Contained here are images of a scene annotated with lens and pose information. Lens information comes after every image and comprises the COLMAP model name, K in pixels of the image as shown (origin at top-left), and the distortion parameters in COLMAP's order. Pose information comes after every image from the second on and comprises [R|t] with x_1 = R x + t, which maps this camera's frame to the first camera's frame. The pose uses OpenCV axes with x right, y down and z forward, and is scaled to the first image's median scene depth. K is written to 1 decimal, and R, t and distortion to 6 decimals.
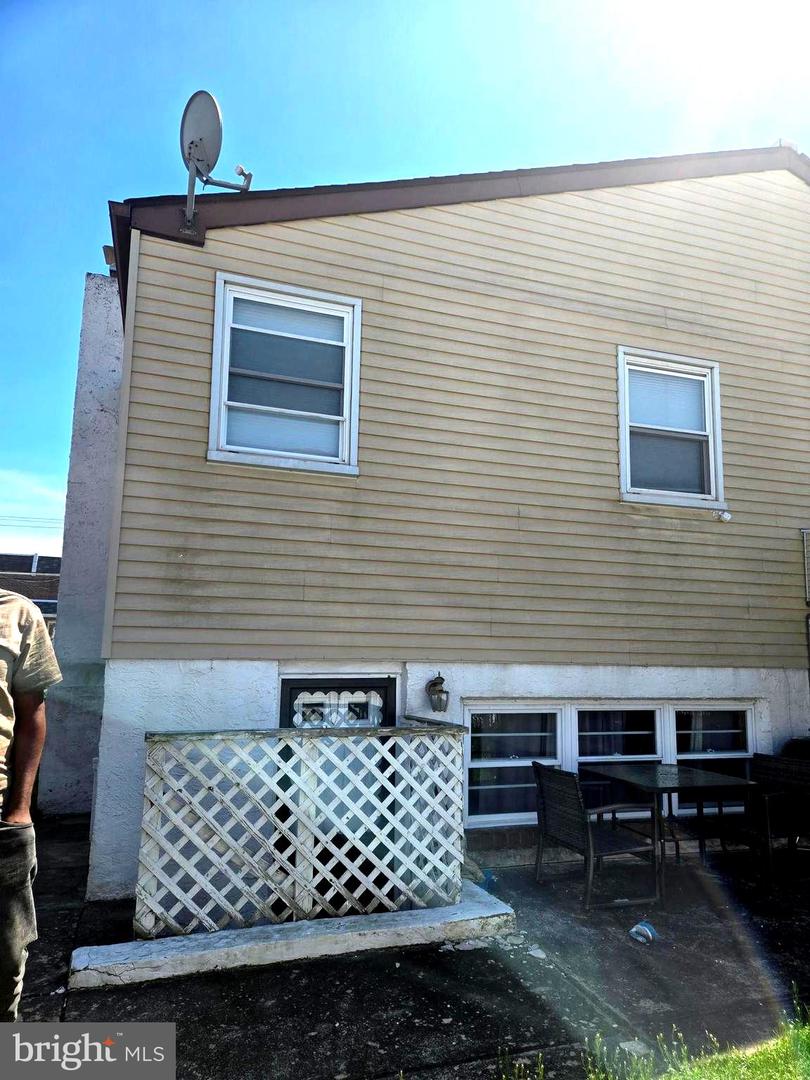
lens RADIAL K [[730.7, 0, 407.0], [0, 730.7, 535.3], [0, 0, 1]] dist [0.074961, -0.065038]
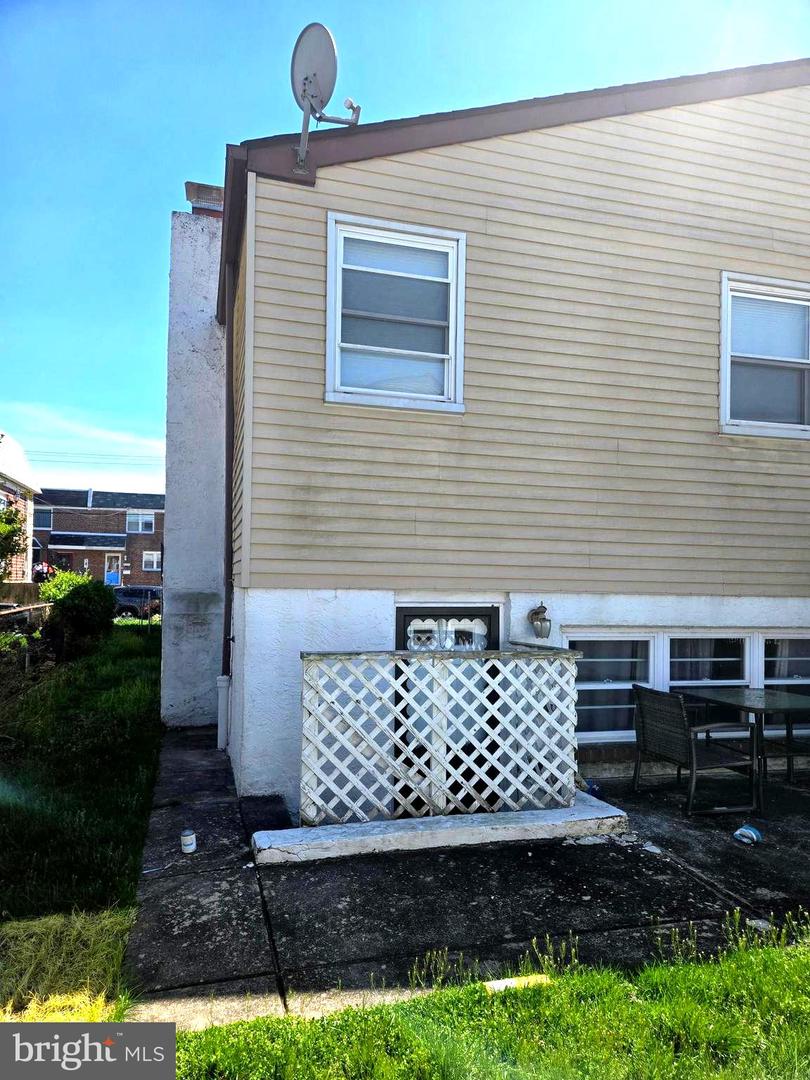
lens RADIAL K [[730.7, 0, 403.8], [0, 730.7, 551.3], [0, 0, 1]] dist [0.074961, -0.065038]
pose [[0.997739, -0.003548, -0.067118, -0.086855], [0.011094, 0.993603, 0.112388, -0.006289], [0.066289, -0.112878, 0.991395, -0.053031]]
